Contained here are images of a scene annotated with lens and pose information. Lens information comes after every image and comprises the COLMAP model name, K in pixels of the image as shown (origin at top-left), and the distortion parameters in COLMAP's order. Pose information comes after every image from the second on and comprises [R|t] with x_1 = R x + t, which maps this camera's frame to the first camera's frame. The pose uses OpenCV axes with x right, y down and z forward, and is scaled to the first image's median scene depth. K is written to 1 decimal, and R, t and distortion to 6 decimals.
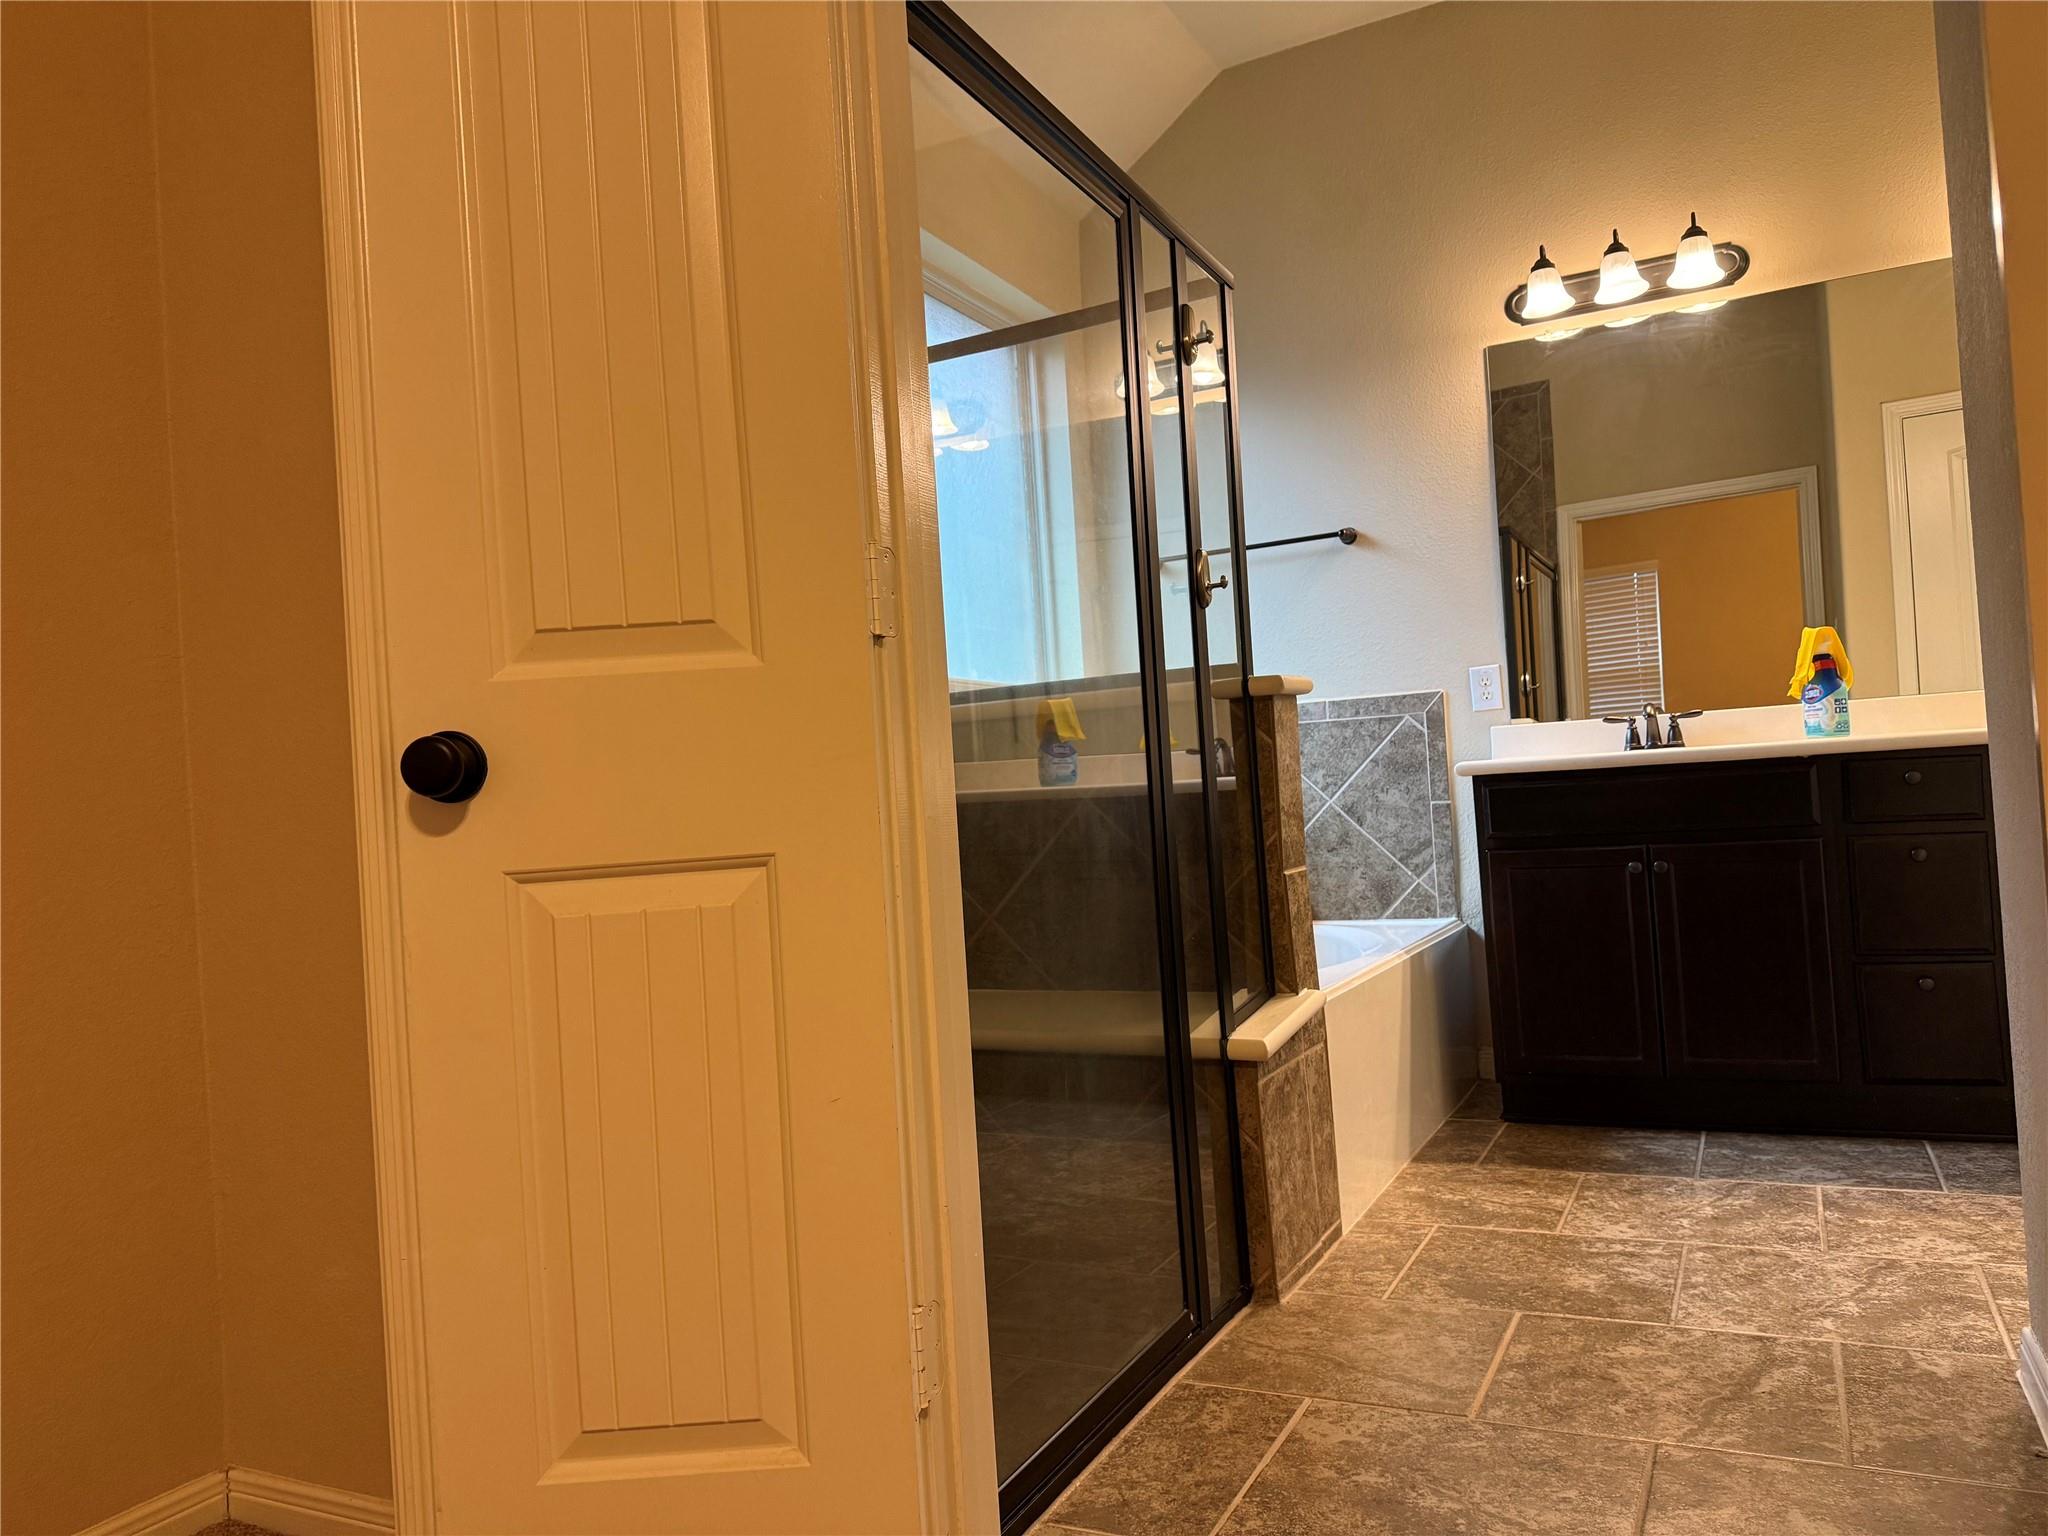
lens RADIAL K [[1436.2, 0, 1024.0], [0, 1436.2, 768.0], [0, 0, 1]] dist [0.109680, -0.144598]
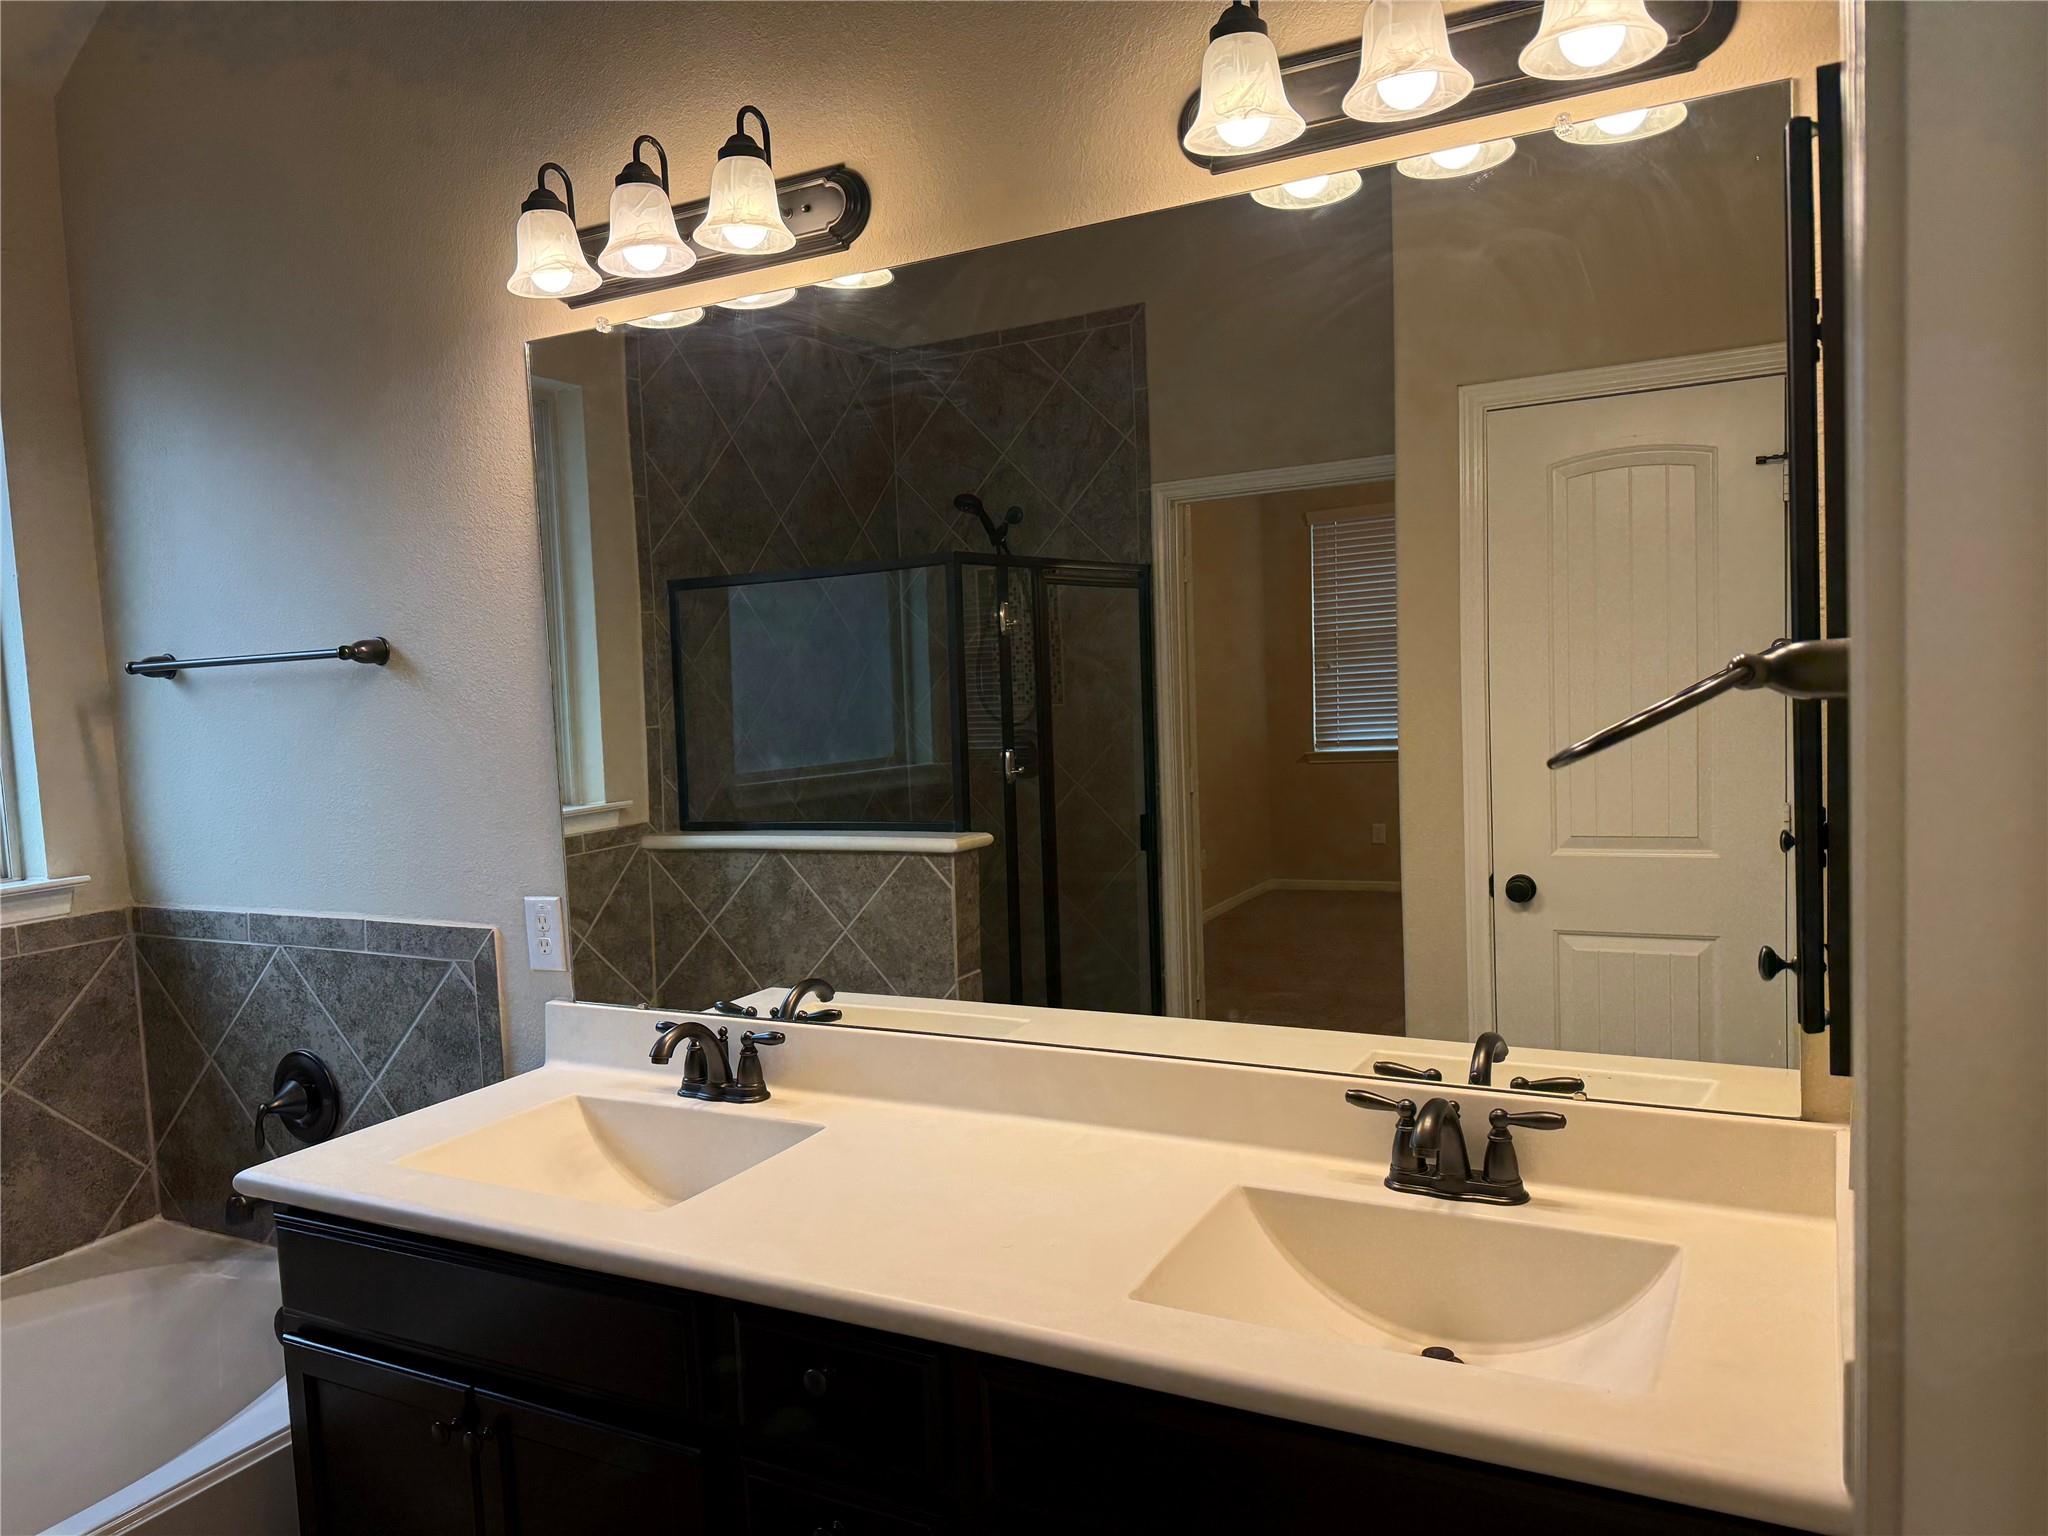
lens RADIAL K [[1459.0, 0, 1023.5], [0, 1459.0, 762.1], [0, 0, 1]] dist [0.028839, -0.057587]
pose [[0.999473, 0.011048, -0.030531, 0.522499], [-0.007972, 0.995048, 0.099072, -0.181930], [0.031475, -0.098777, 0.994612, 0.419235]]
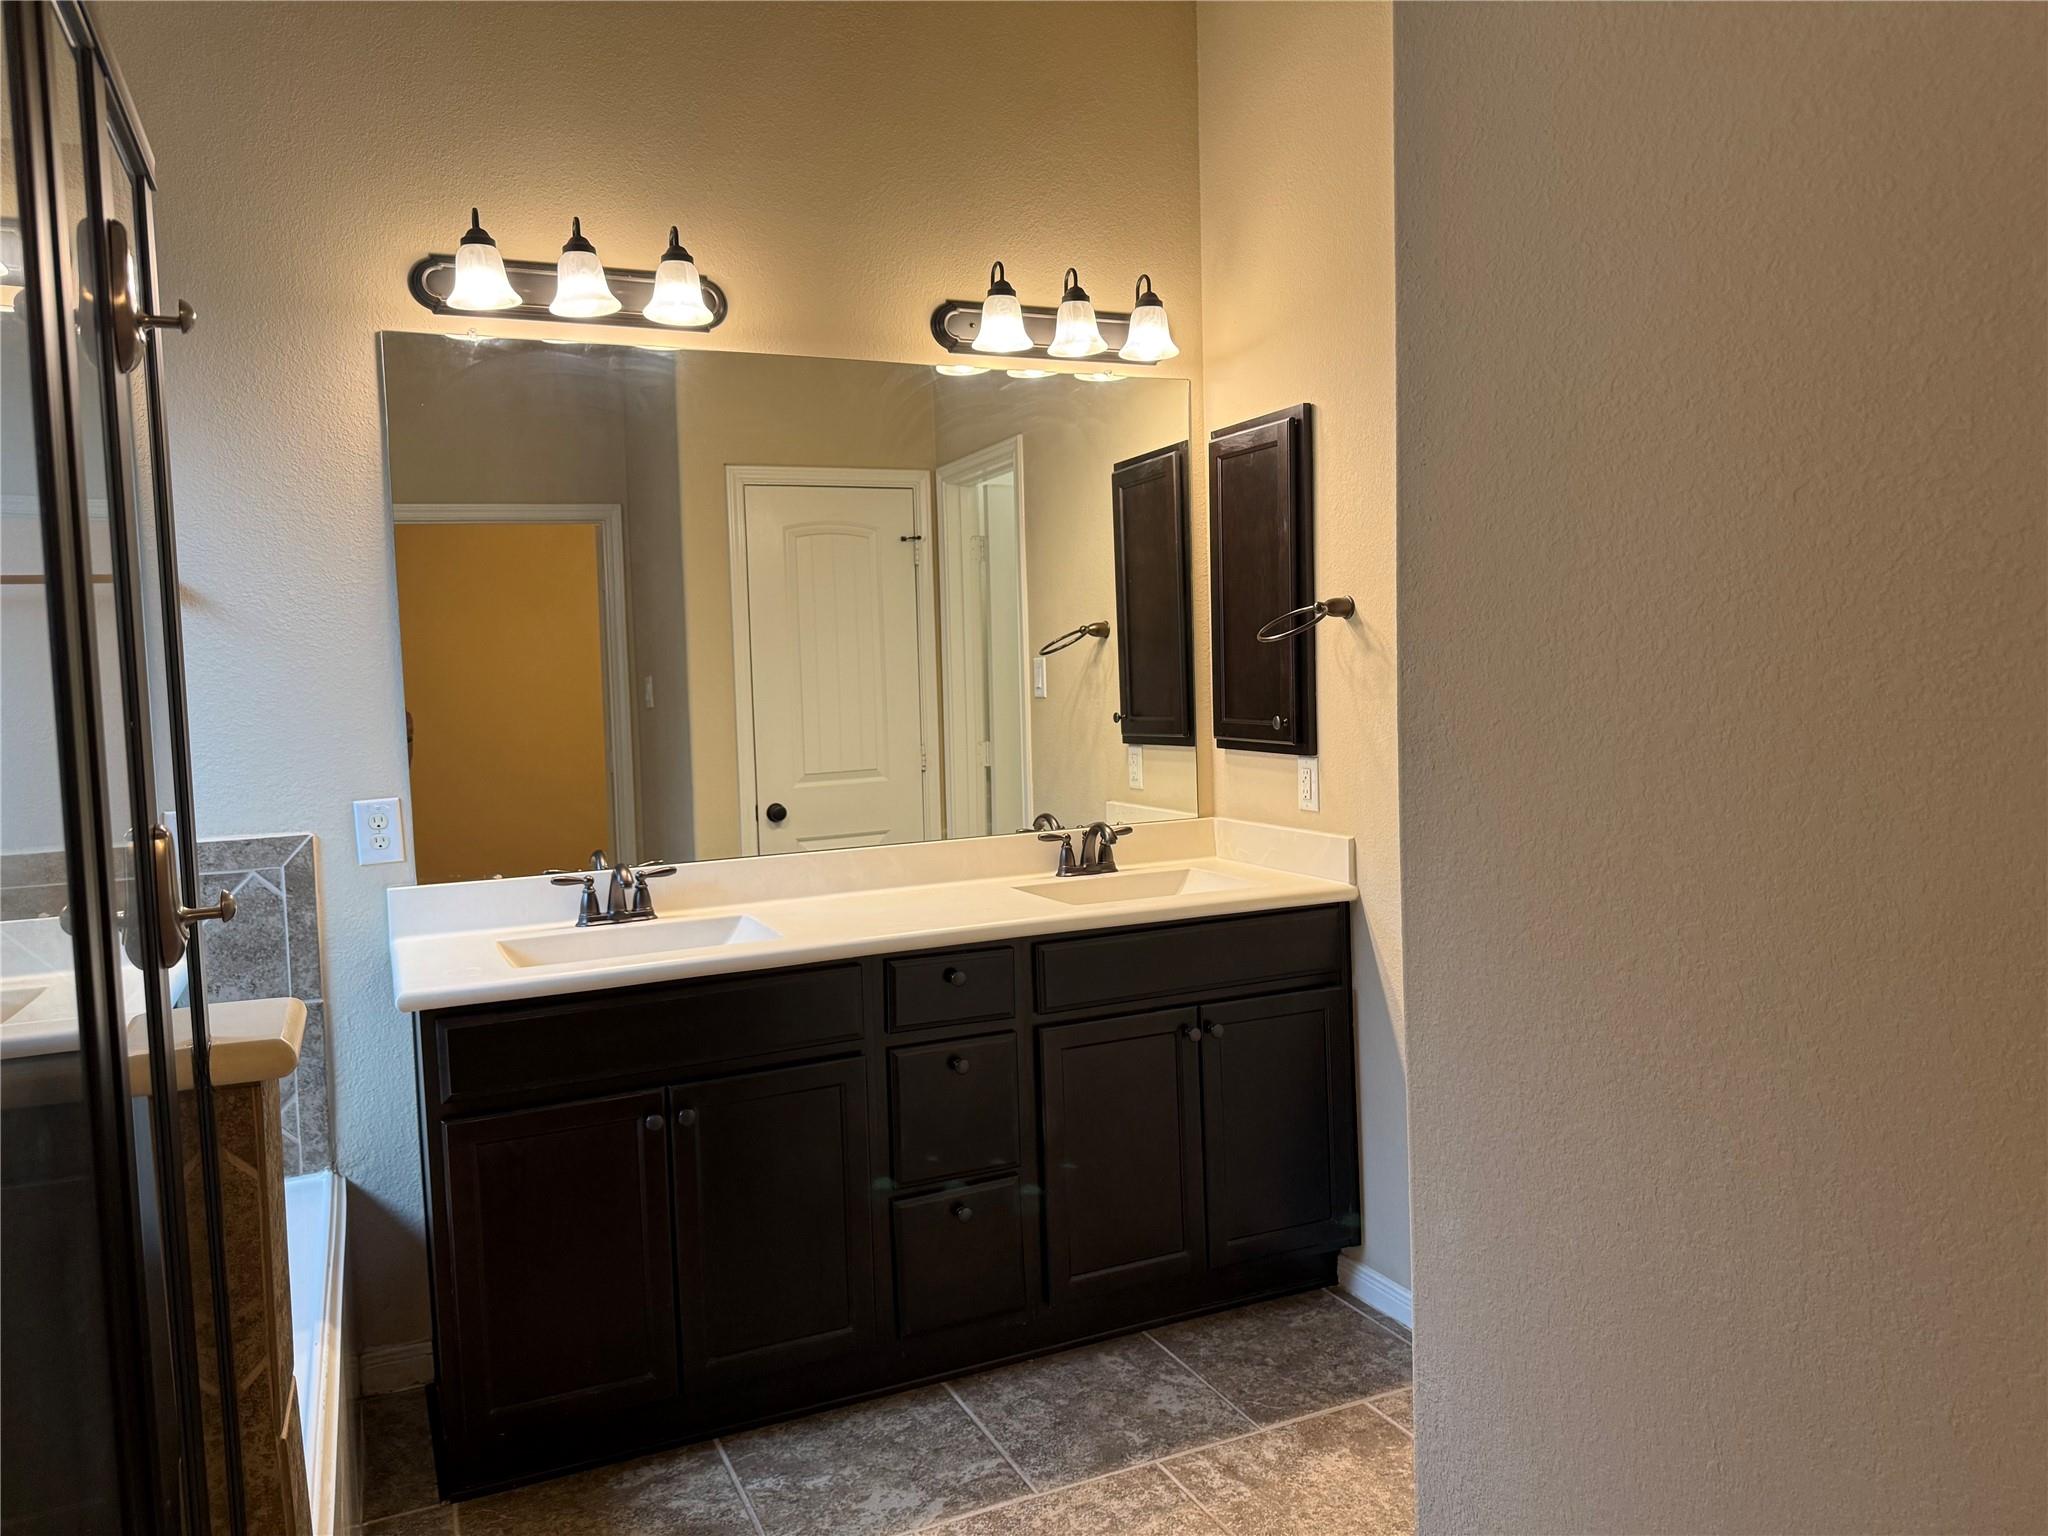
lens RADIAL K [[1459.0, 0, 1023.5], [0, 1459.0, 762.1], [0, 0, 1]] dist [0.028839, -0.057587]
pose [[0.626321, -0.009700, 0.779505, -0.027557], [-0.019389, 0.999419, 0.028015, -0.111124], [-0.779324, -0.032660, 0.625770, 0.330719]]
